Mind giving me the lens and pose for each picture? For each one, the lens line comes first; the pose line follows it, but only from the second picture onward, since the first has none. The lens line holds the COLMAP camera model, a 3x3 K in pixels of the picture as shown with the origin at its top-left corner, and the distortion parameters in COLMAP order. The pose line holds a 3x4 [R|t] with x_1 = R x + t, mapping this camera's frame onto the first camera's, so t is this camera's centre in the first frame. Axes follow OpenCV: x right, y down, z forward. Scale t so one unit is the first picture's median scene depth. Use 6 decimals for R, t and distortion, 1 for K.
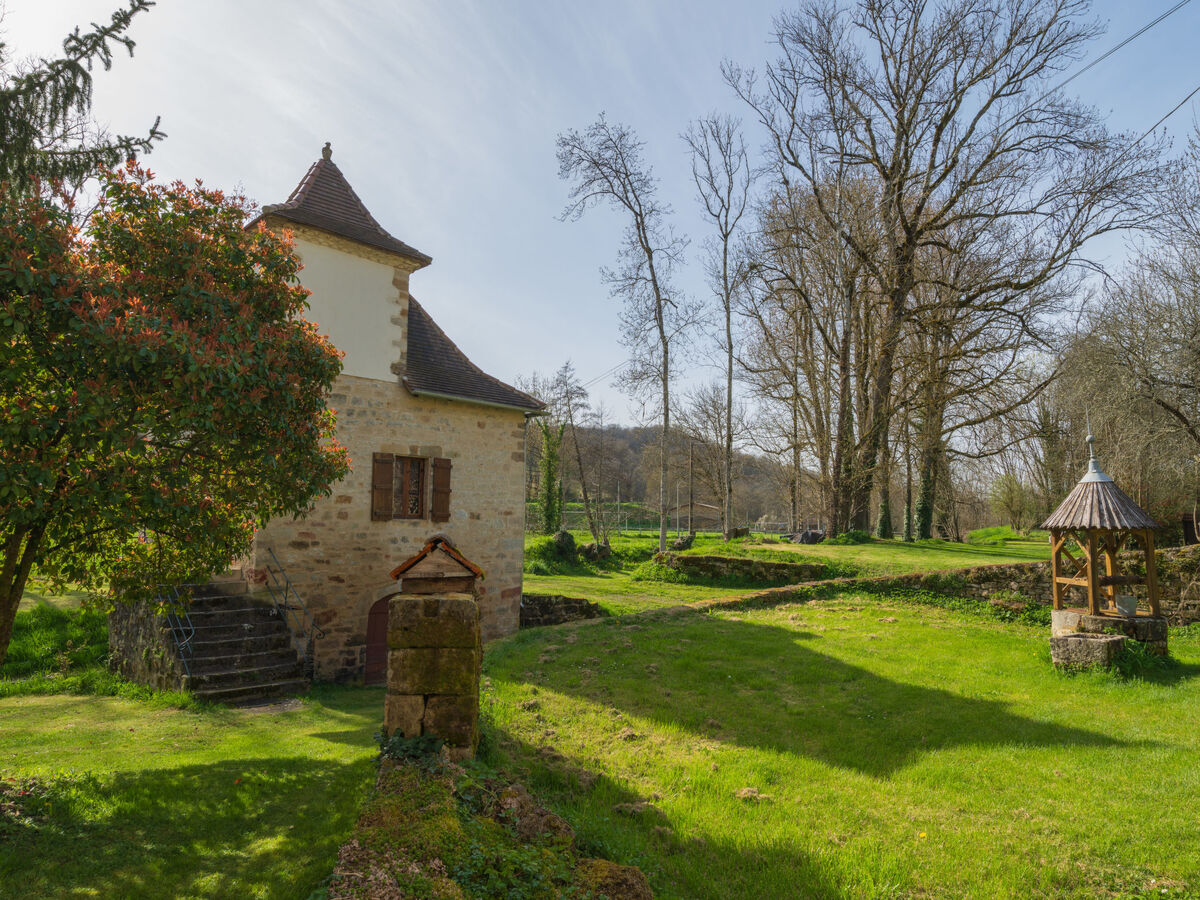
lens RADIAL K [[736.4, 0, 640.6], [0, 736.4, 460.9], [0, 0, 1]] dist [-0.006983, 0.001059]
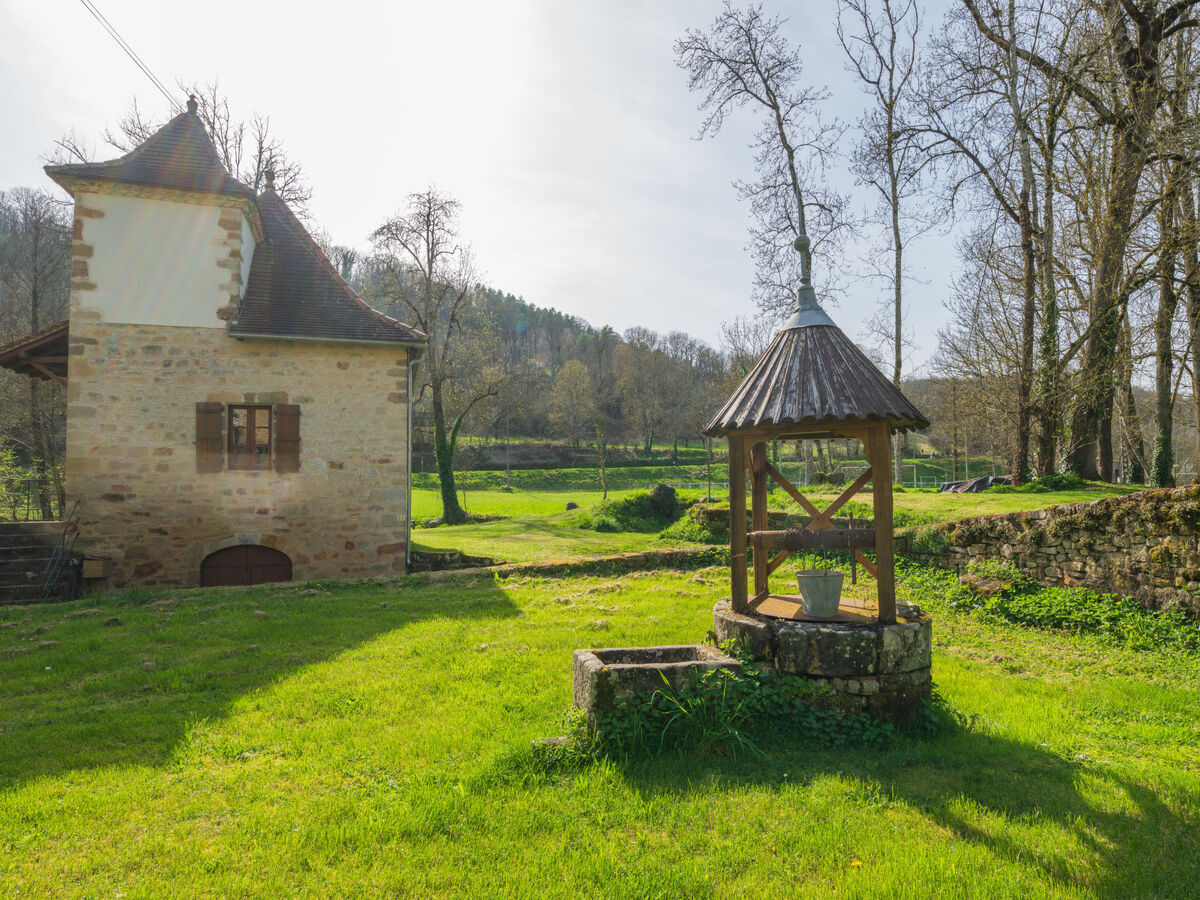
lens RADIAL K [[725.6, 0, 598.3], [0, 725.6, 472.0], [0, 0, 1]] dist [-0.002441, -0.000881]
pose [[0.876278, -0.034243, -0.480587, 0.511278], [0.066278, 0.996556, 0.049841, 0.061504], [0.477225, -0.075527, 0.875530, 0.372025]]
